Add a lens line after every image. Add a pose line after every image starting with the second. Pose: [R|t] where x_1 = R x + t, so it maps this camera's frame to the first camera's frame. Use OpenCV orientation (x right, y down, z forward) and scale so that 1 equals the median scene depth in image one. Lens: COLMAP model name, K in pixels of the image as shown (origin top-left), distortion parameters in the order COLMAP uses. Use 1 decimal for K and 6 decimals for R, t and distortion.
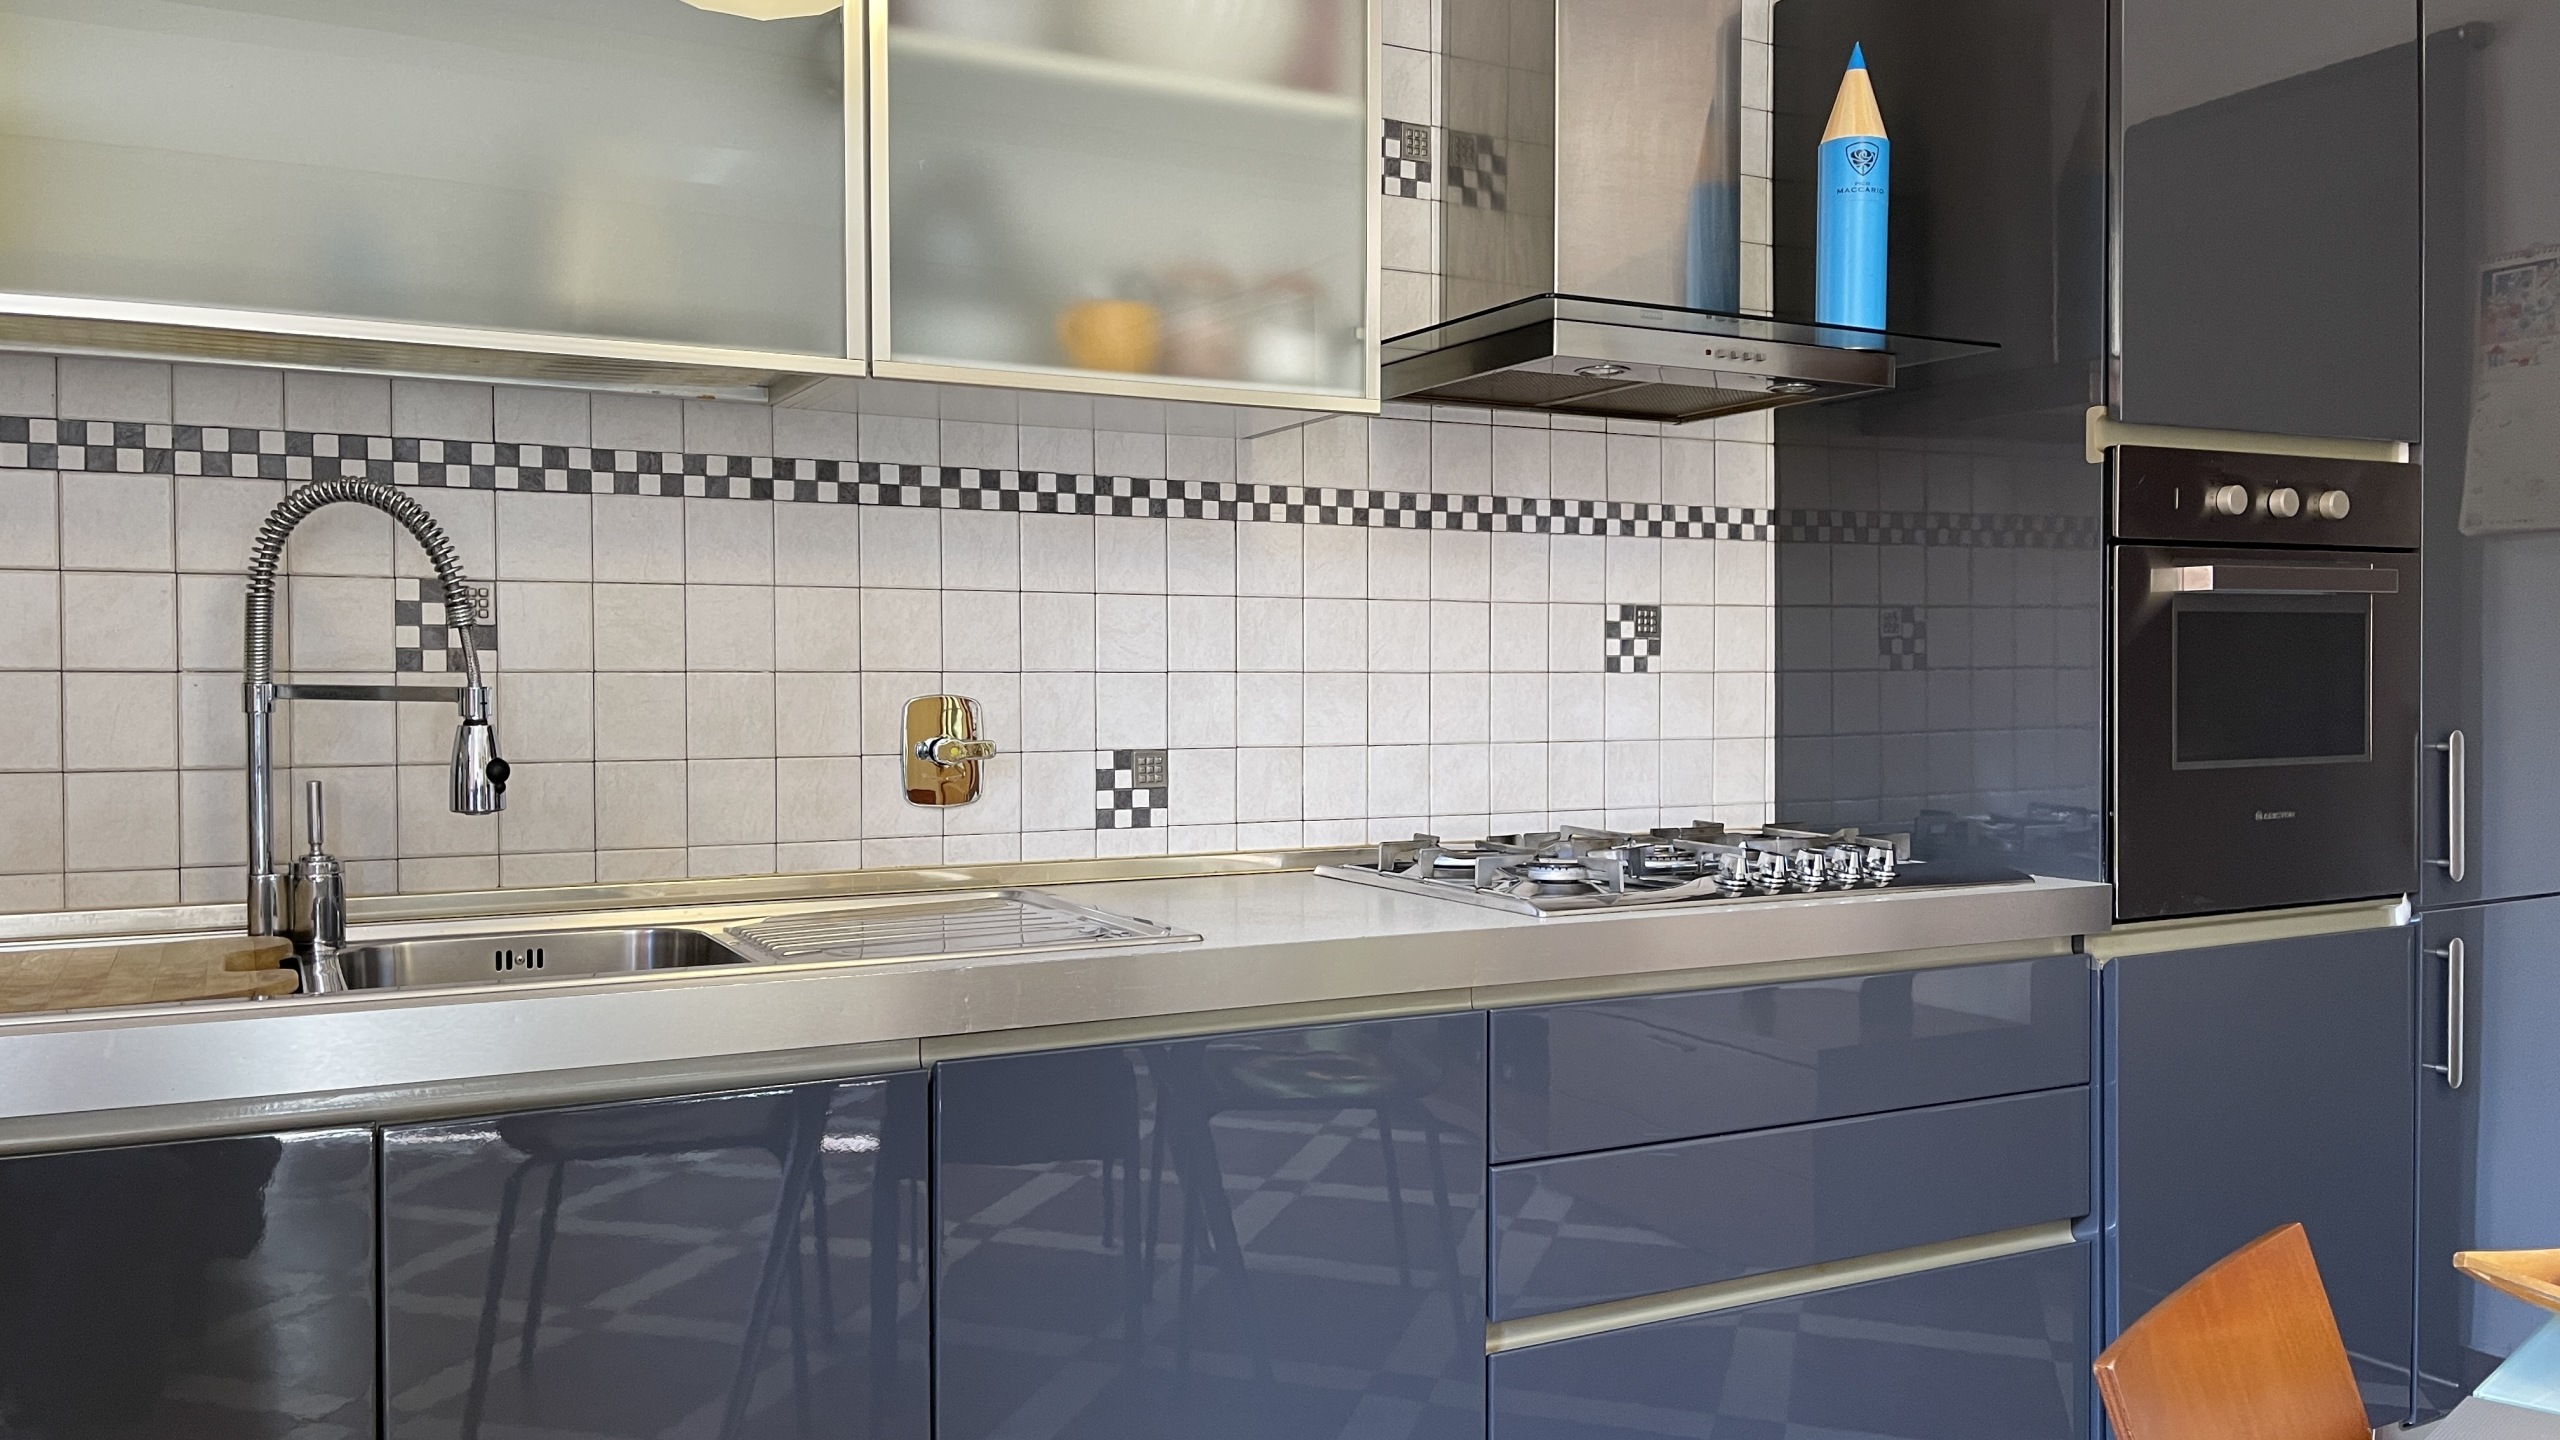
lens RADIAL K [[1944.4, 0, 1280.0], [0, 1944.4, 723.3], [0, 0, 1]] dist [0.048527, -0.065571]
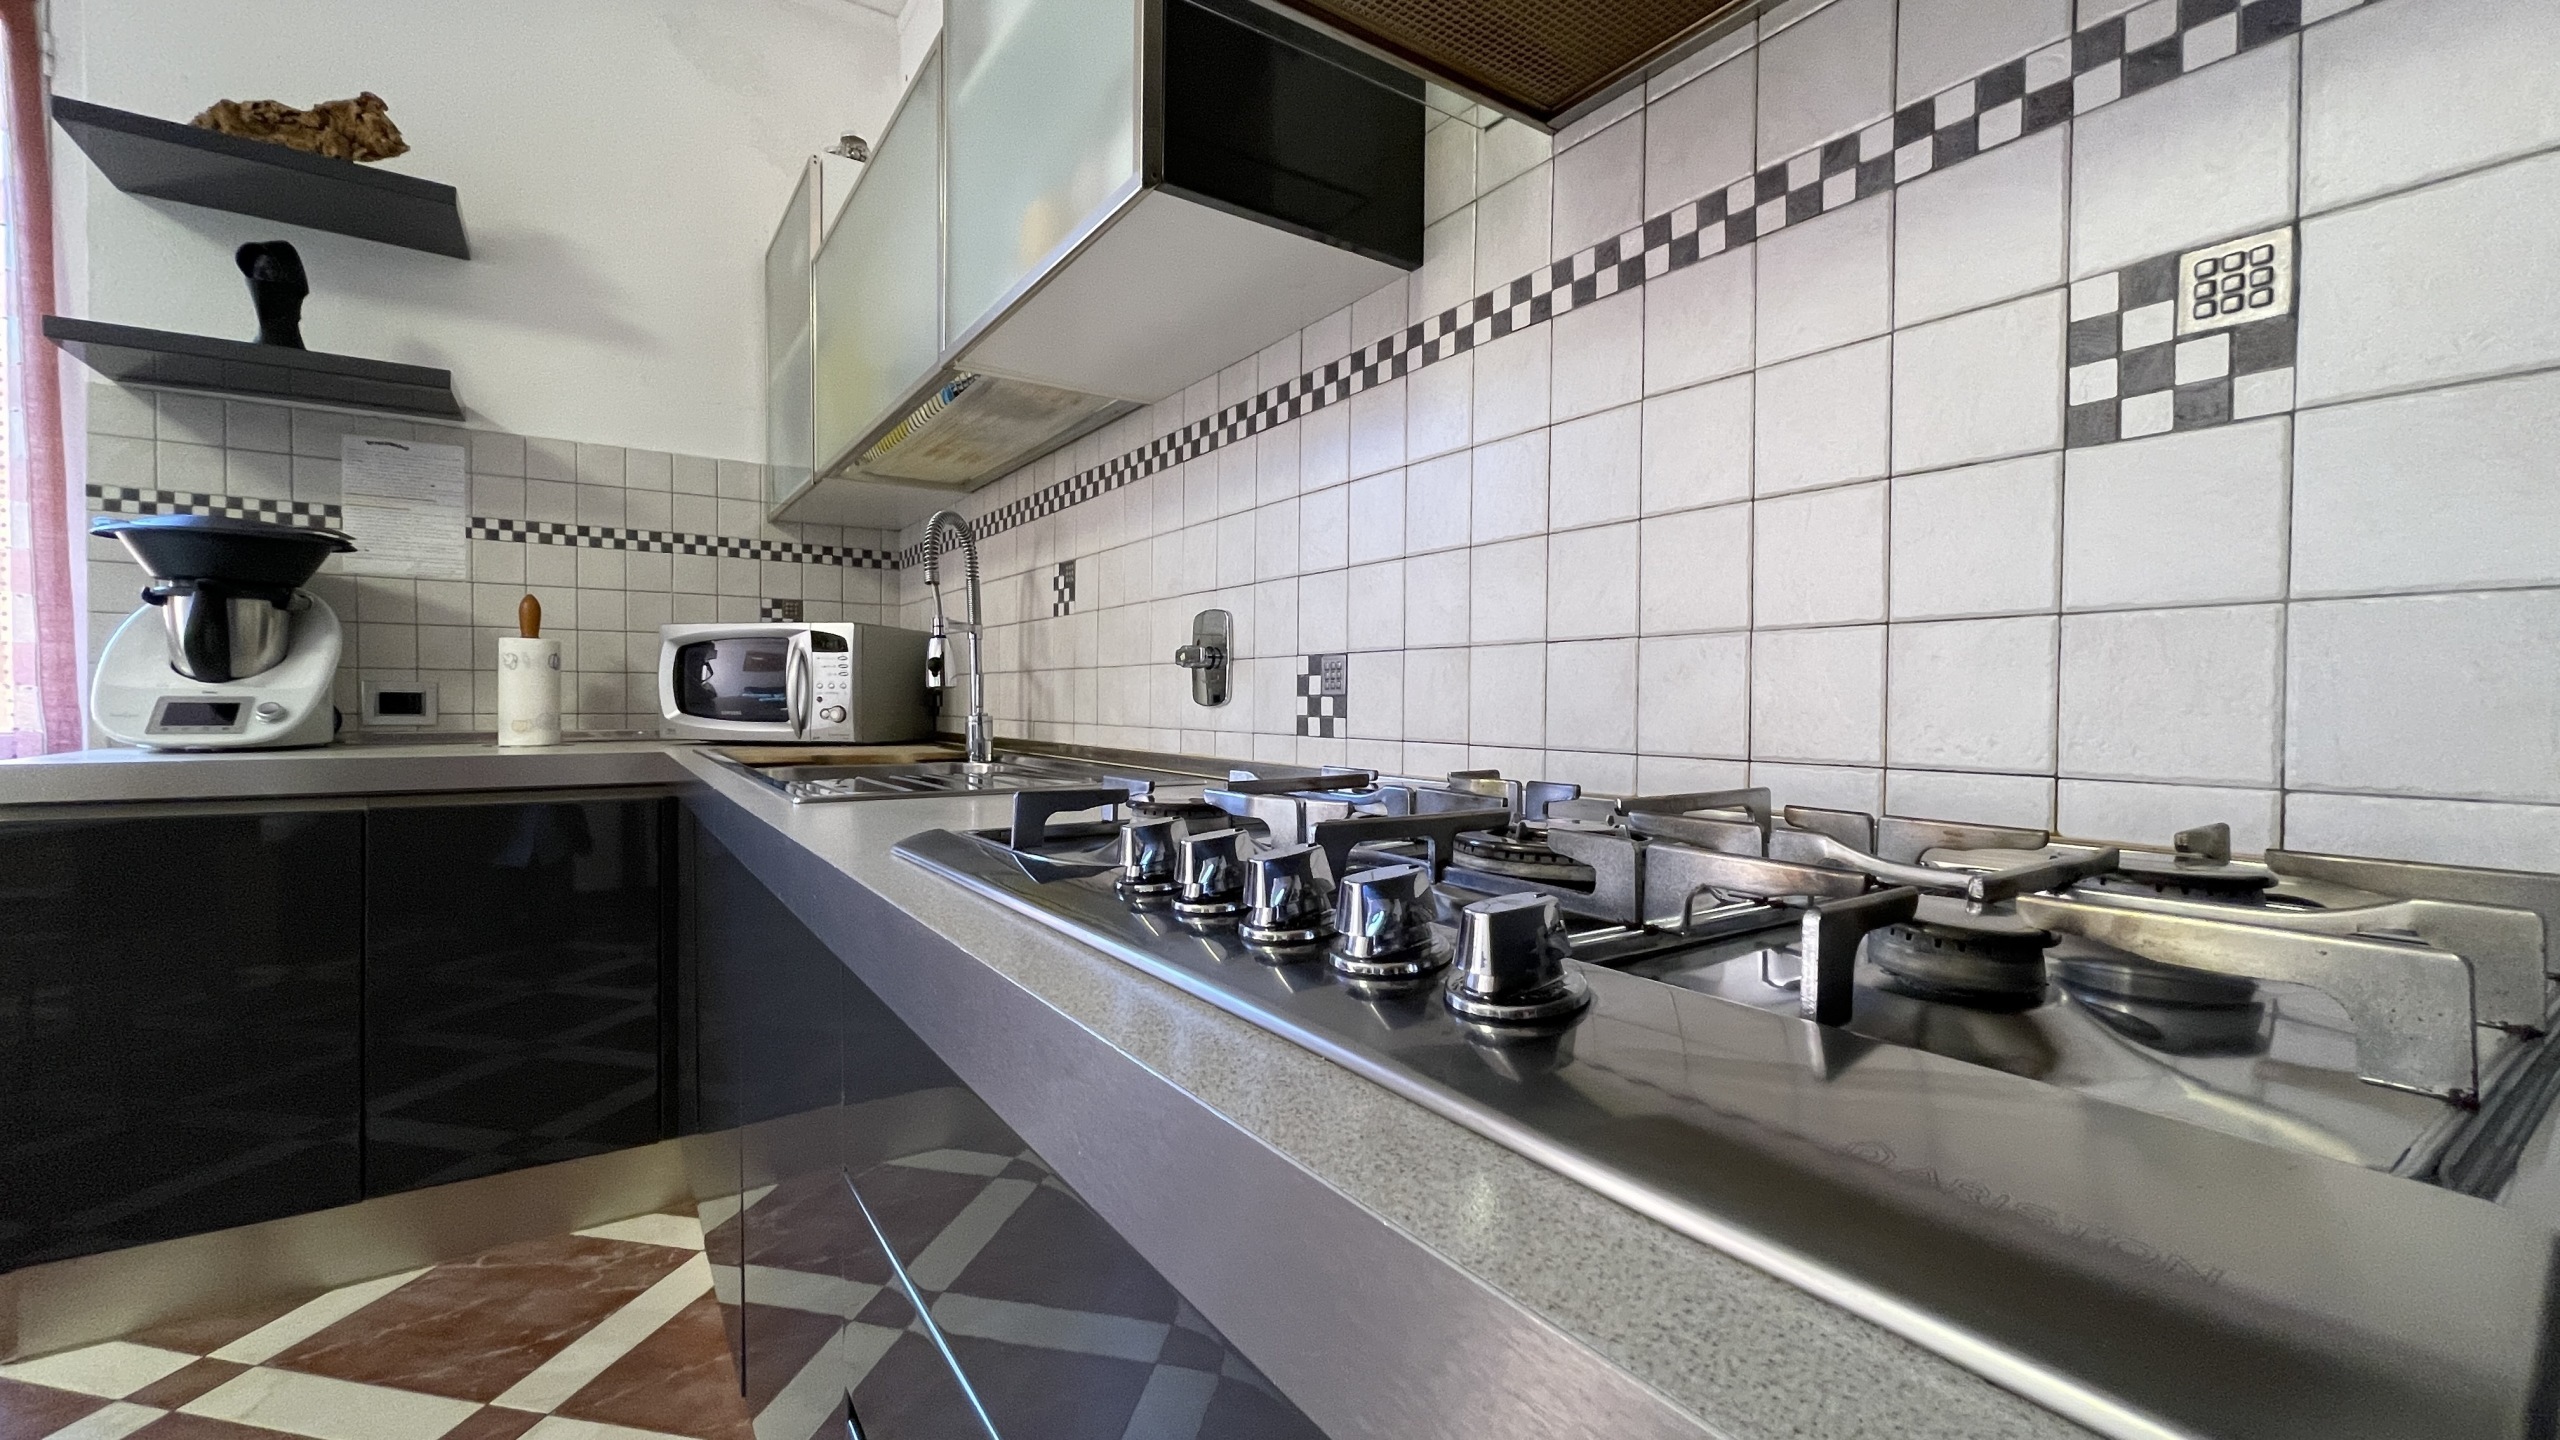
lens RADIAL K [[1033.5, 0, 1265.7], [0, 1033.5, 721.4], [0, 0, 1]] dist [-0.010471, 0.005273]
pose [[0.101094, 0.023182, -0.994607, 0.422404], [-0.025646, 0.999457, 0.020688, 0.036547], [0.994546, 0.023417, 0.101634, 0.924835]]
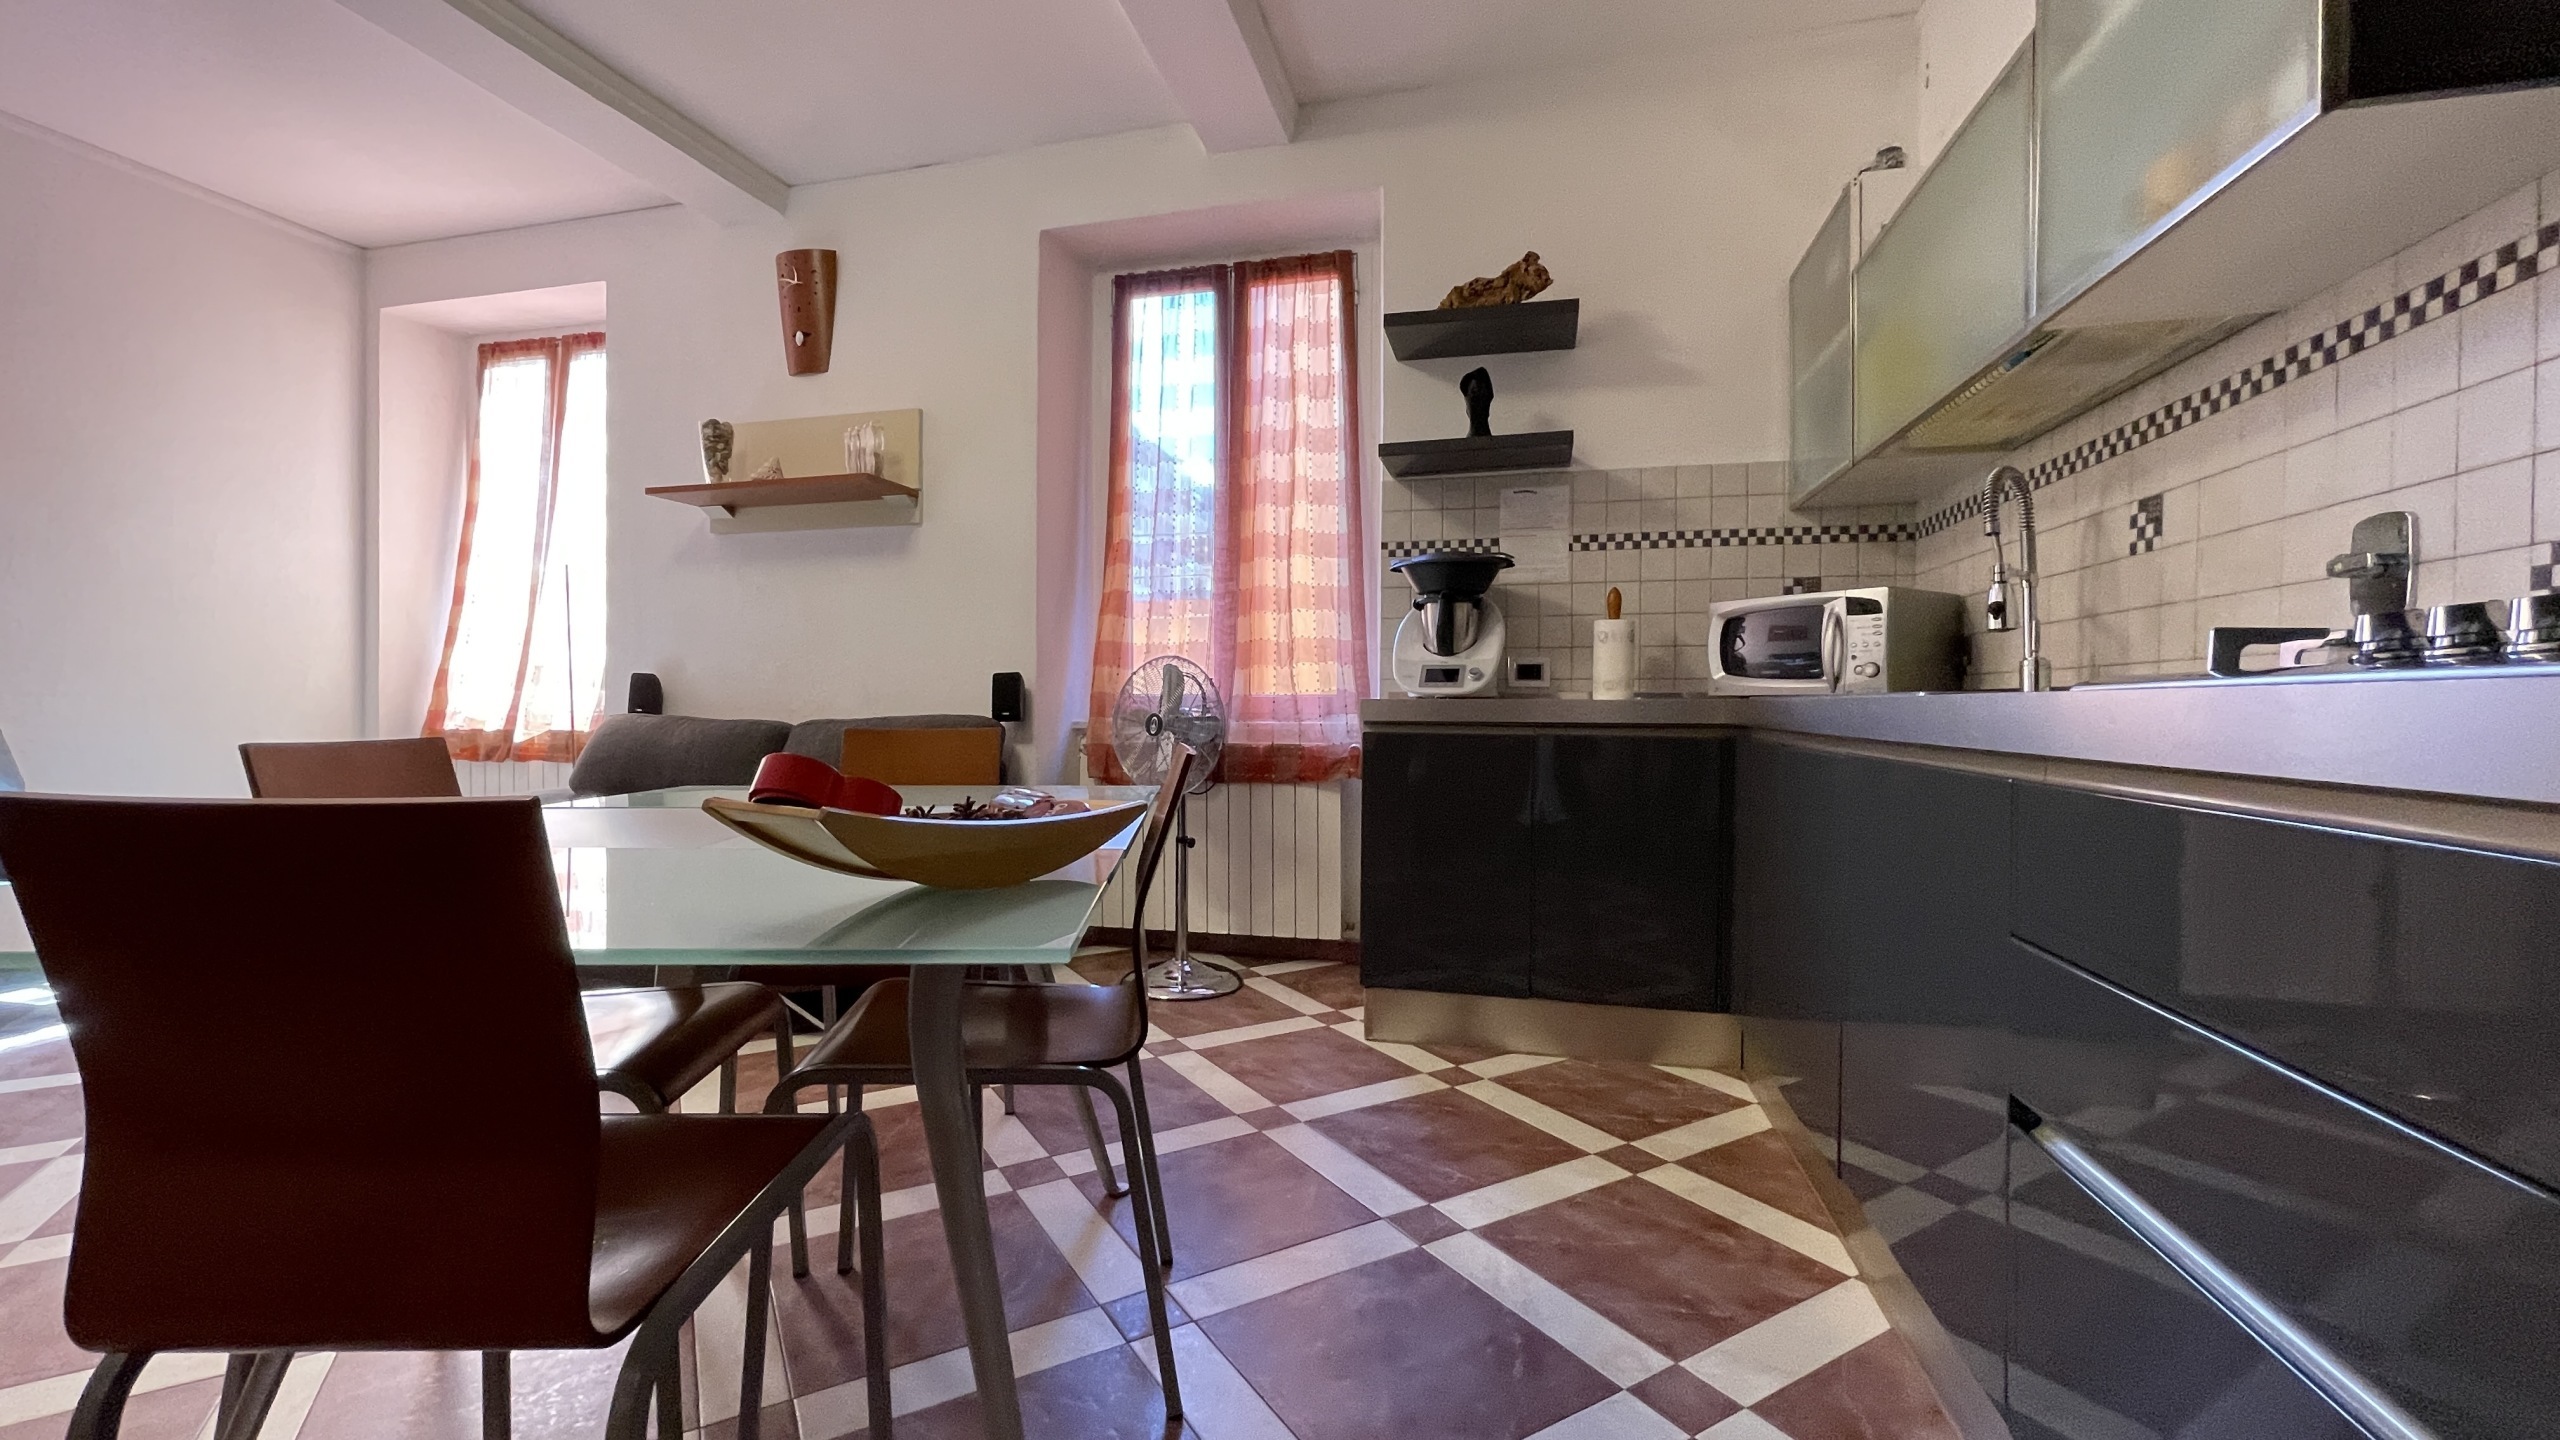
lens RADIAL K [[1032.6, 0, 1258.6], [0, 1032.6, 721.5], [0, 0, 1]] dist [-0.003997, -0.000908]
pose [[-0.679104, 0.011516, -0.733952, 0.627478], [-0.016046, 0.999405, 0.030527, 0.087520], [0.733867, 0.032508, -0.678515, 0.888610]]
